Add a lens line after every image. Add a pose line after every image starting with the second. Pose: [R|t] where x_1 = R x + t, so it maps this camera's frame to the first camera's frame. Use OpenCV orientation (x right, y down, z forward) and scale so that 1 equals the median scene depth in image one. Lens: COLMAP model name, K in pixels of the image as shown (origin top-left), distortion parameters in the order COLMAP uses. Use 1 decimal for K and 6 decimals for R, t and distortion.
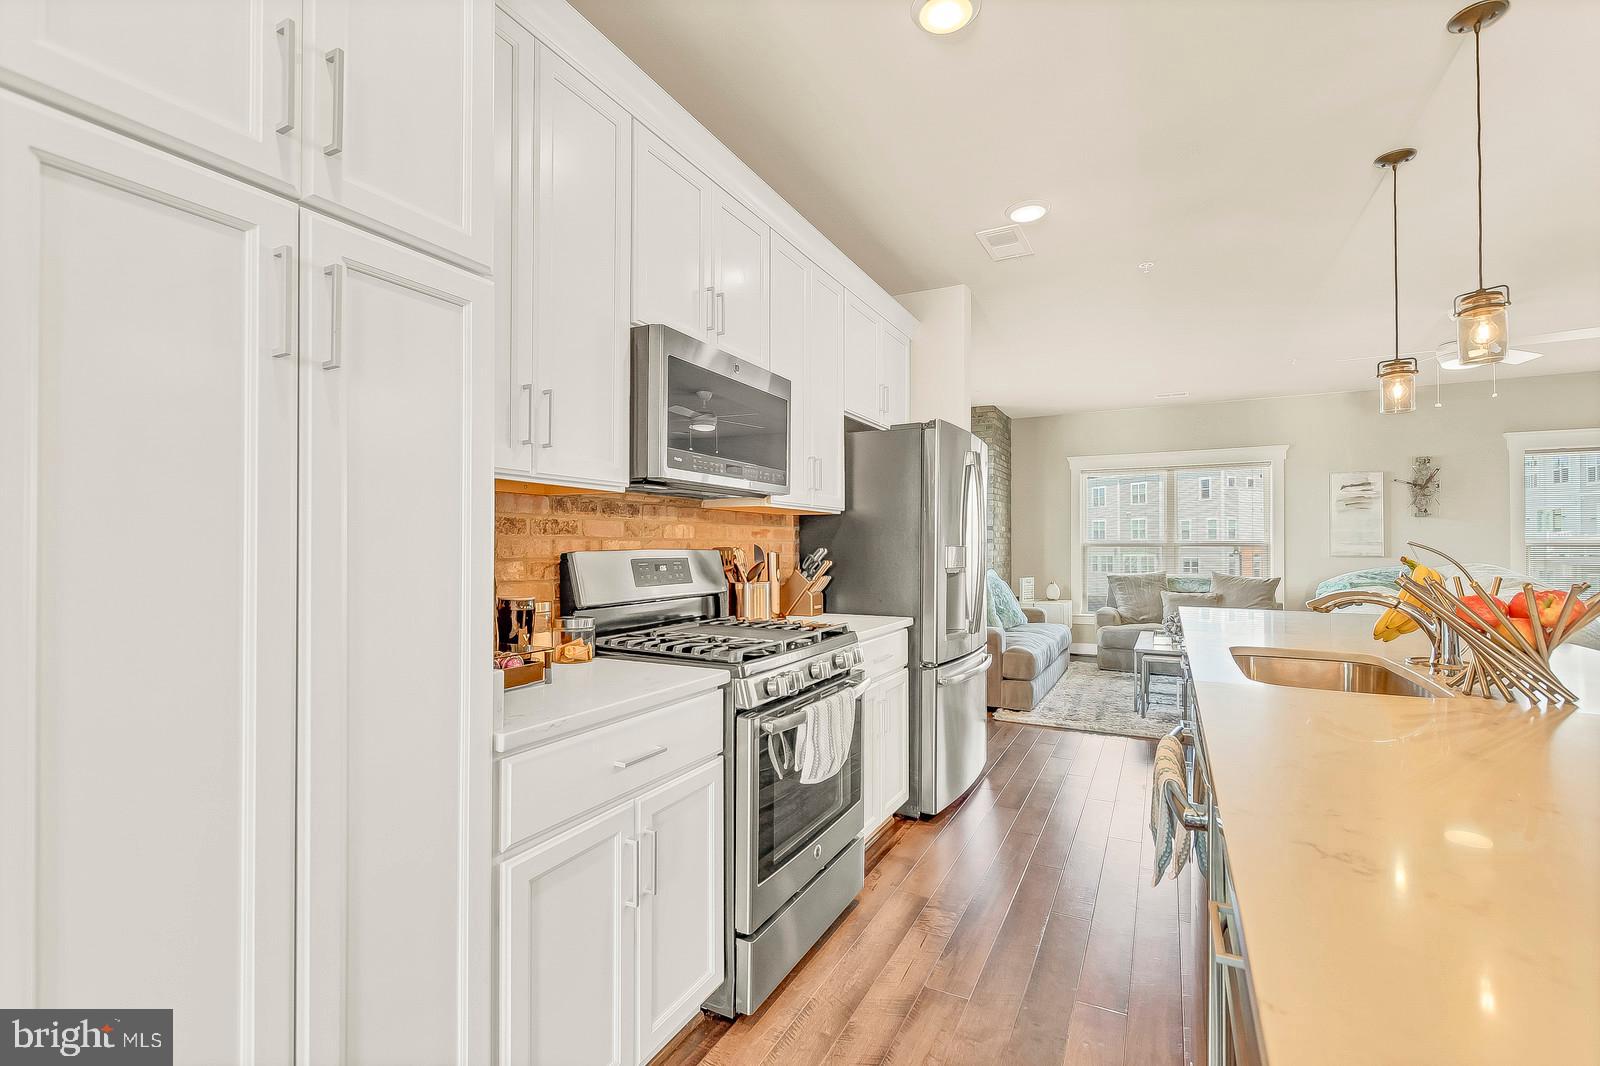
lens RADIAL K [[702.5, 0, 804.9], [0, 702.5, 538.2], [0, 0, 1]] dist [0.002268, -0.000142]
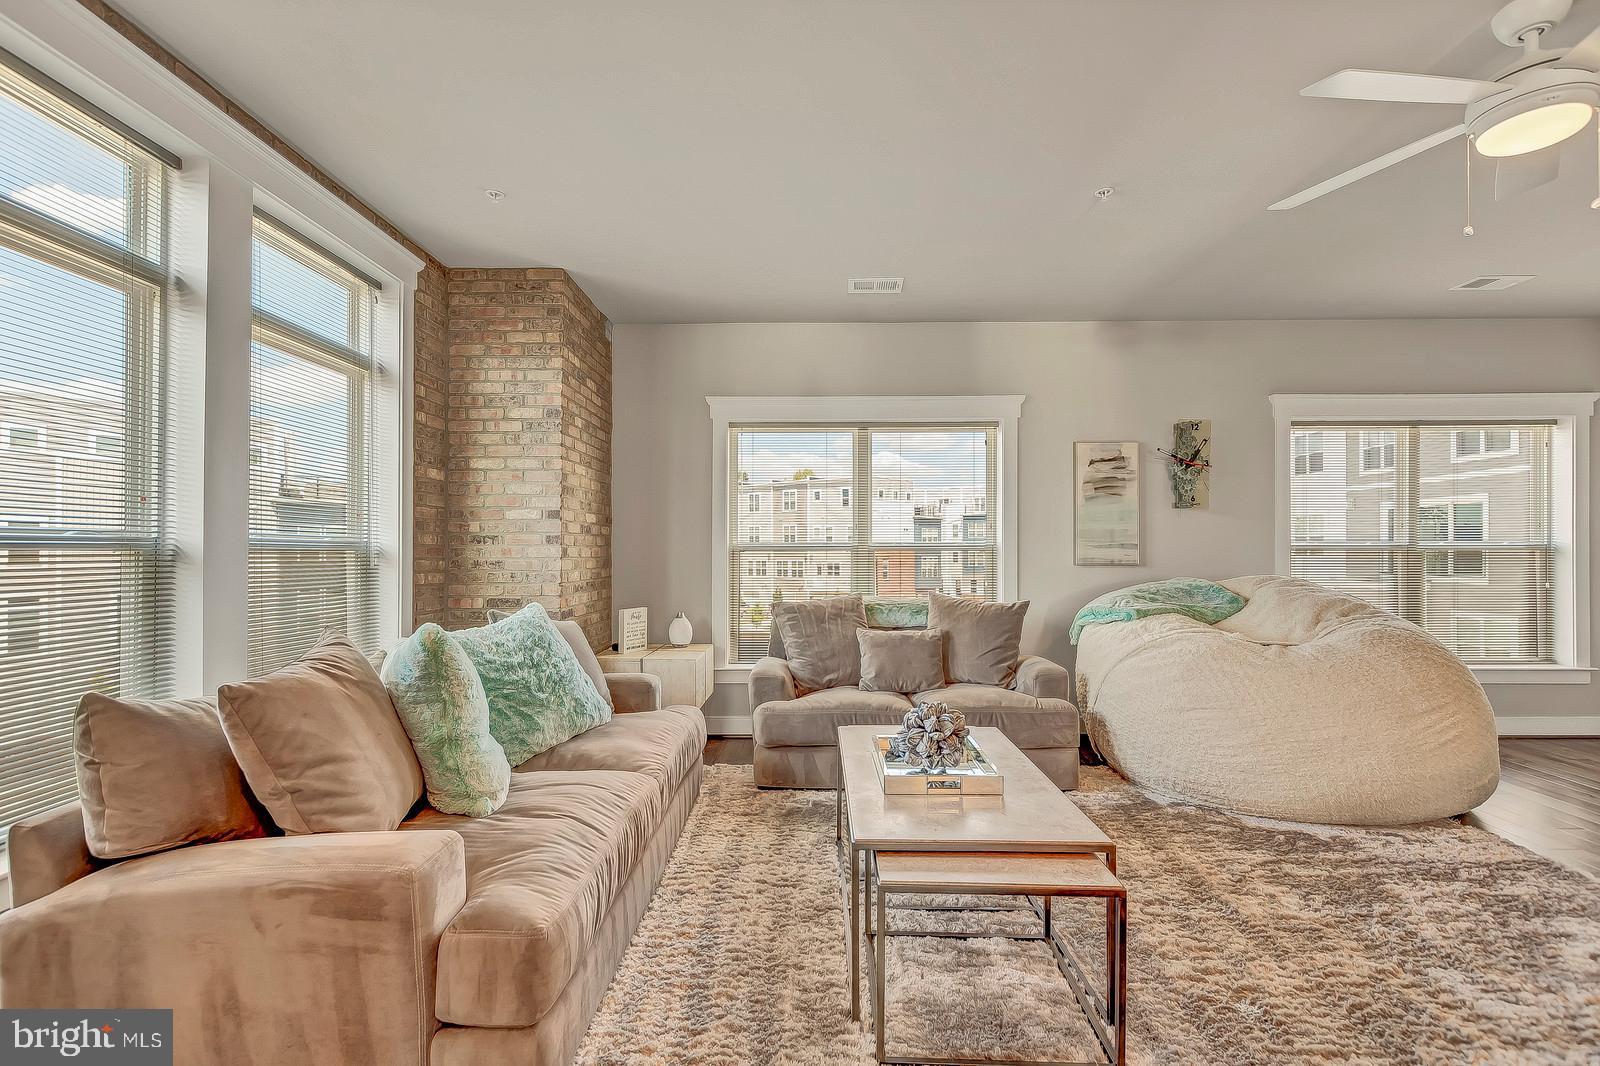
lens RADIAL K [[705.0, 0, 802.9], [0, 705.0, 549.2], [0, 0, 1]] dist [0.001704, -0.000371]
pose [[0.893536, 0.000088, 0.448992, 0.465023], [-0.003824, 0.999965, 0.007415, 0.014168], [-0.448976, -0.008343, 0.893505, 1.124428]]
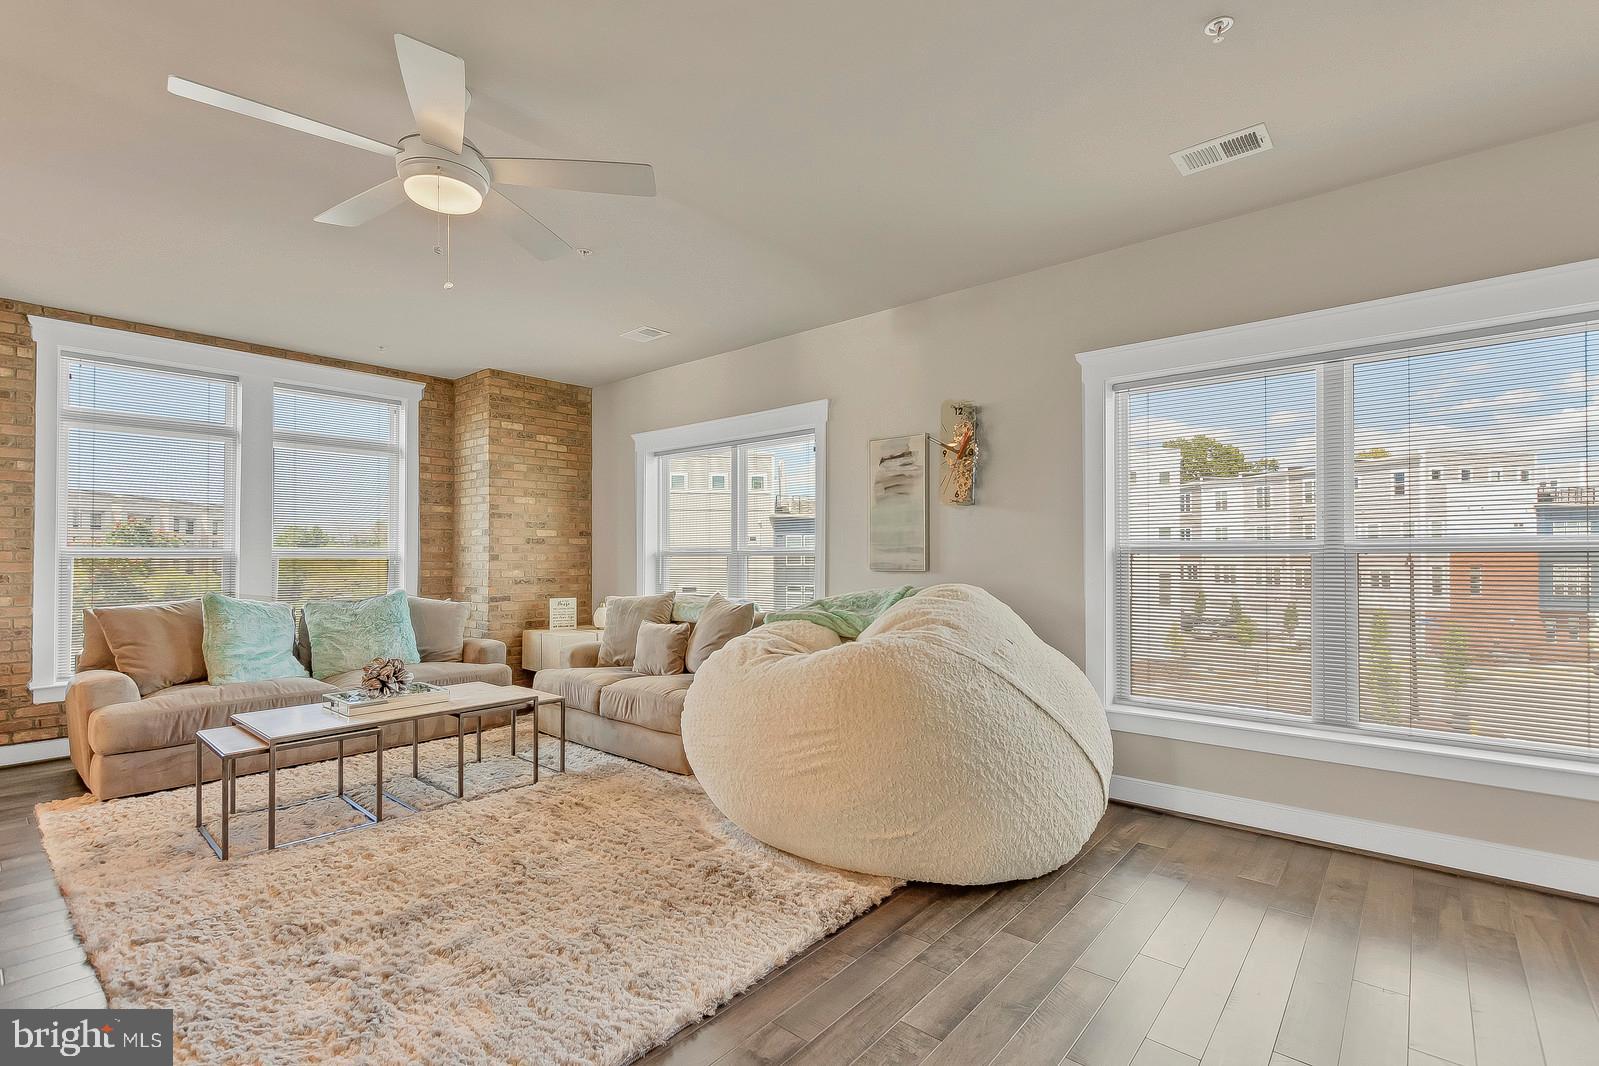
lens RADIAL K [[731.9, 0, 804.2], [0, 731.9, 550.7], [0, 0, 1]] dist [0.000623, 0.000141]
pose [[0.973981, -0.004667, -0.226579, 1.823417], [0.005293, 0.999984, 0.002153, 0.013390], [0.226566, -0.003297, 0.973990, 0.747181]]
